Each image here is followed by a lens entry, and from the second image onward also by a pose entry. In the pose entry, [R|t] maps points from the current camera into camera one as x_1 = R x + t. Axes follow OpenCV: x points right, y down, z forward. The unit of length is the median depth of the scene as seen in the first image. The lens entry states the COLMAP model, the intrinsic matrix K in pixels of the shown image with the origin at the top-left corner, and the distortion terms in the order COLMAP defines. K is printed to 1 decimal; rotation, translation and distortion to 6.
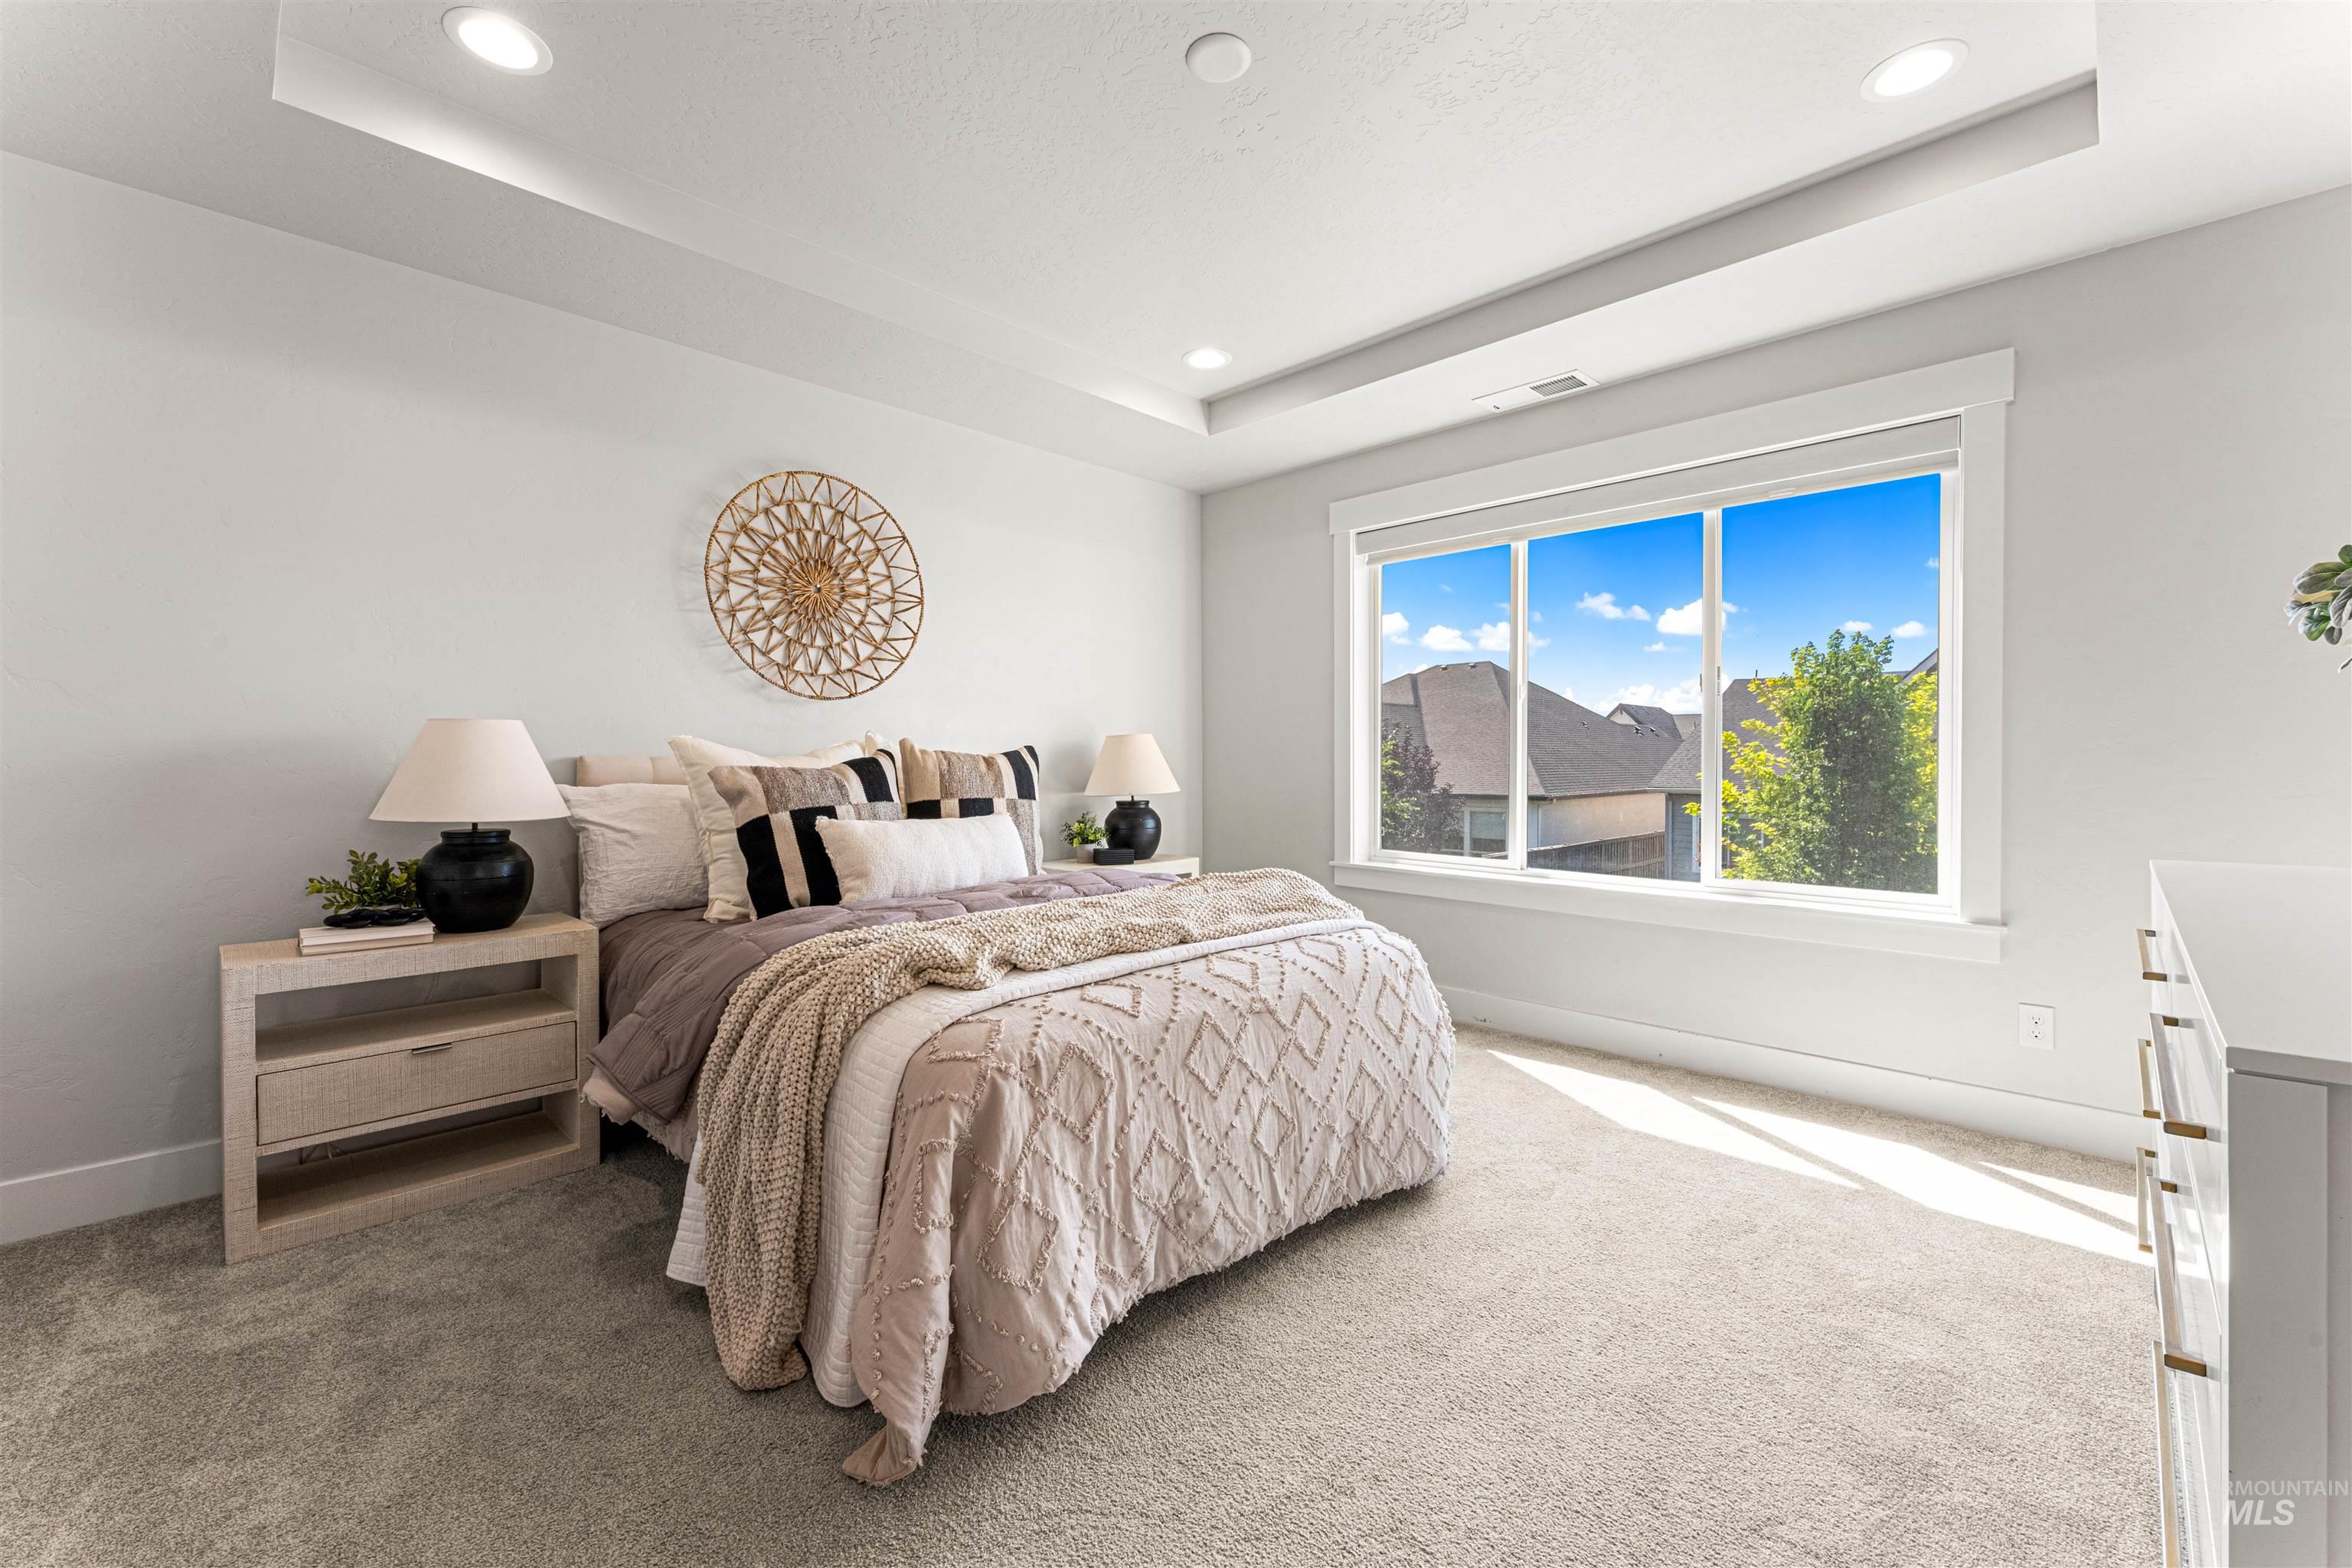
lens RADIAL K [[952.3, 0, 1175.3], [0, 952.3, 784.3], [0, 0, 1]] dist [0.000049, -0.000721]
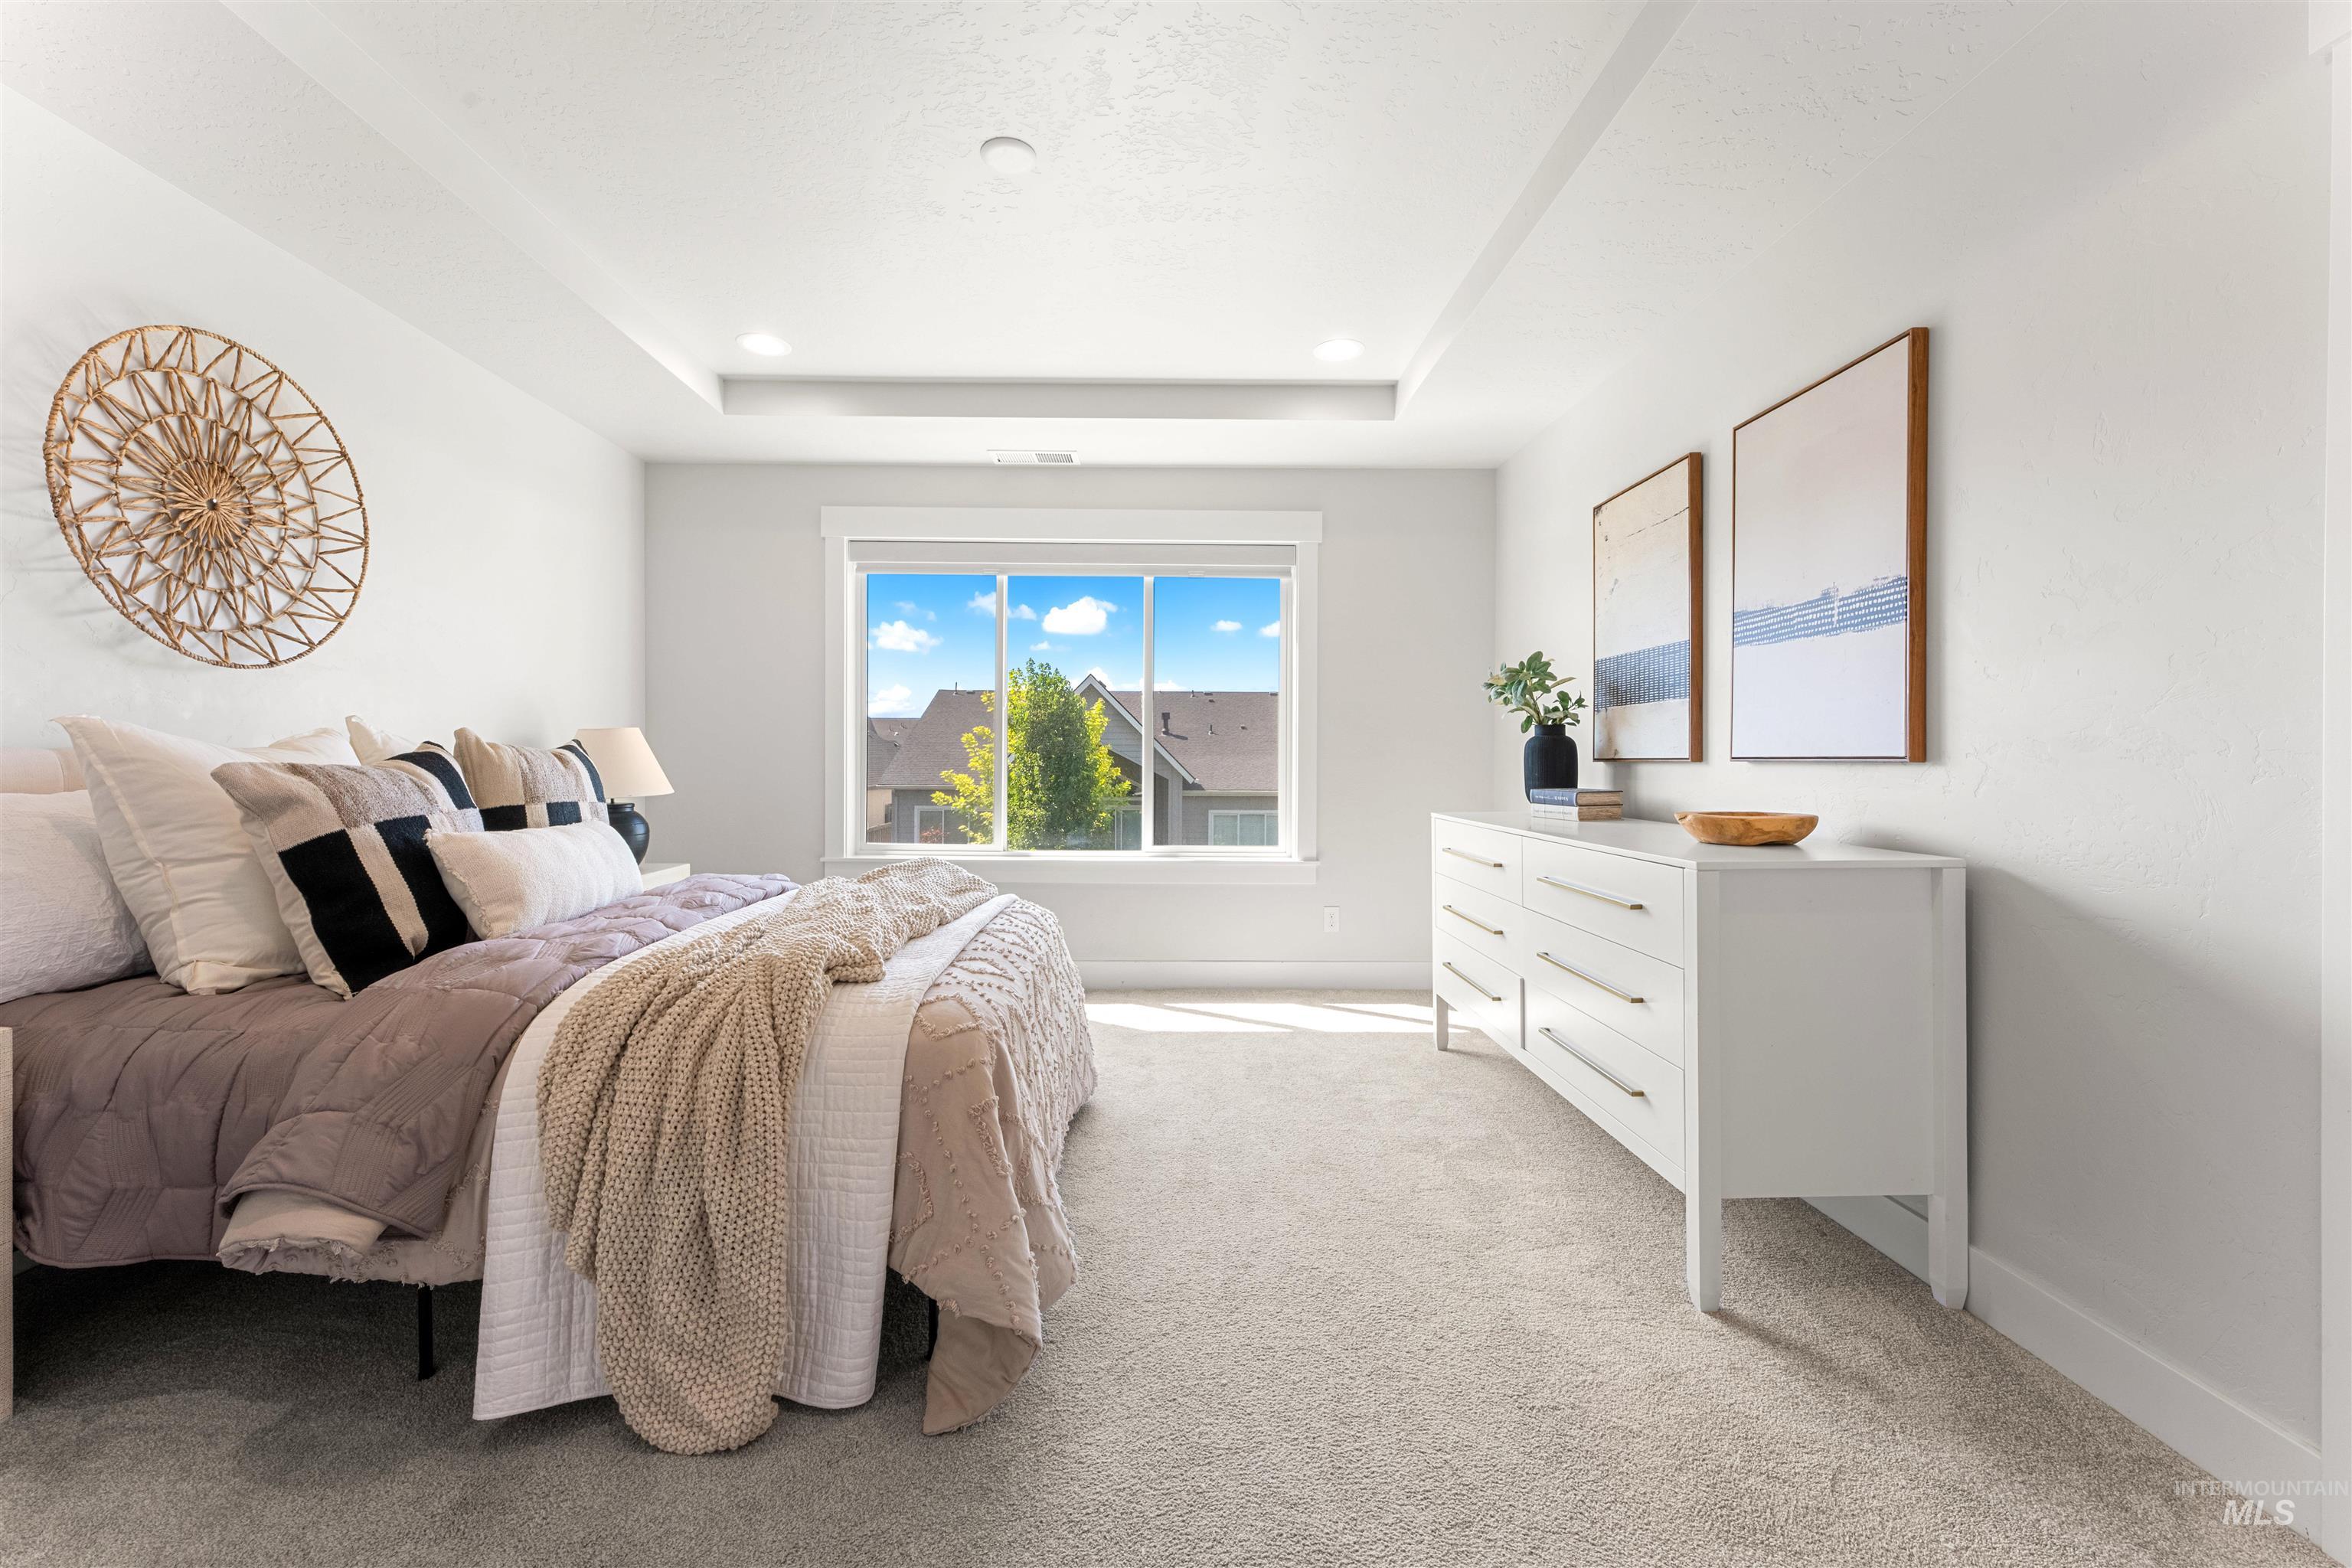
lens RADIAL K [[952.3, 0, 1176.8], [0, 952.3, 776.4], [0, 0, 1]] dist [0.000049, -0.000721]
pose [[0.692372, -0.009302, 0.721481, -0.391965], [0.014948, 0.999887, -0.001453, 0.001180], [-0.721386, 0.011791, 0.692433, 0.029510]]
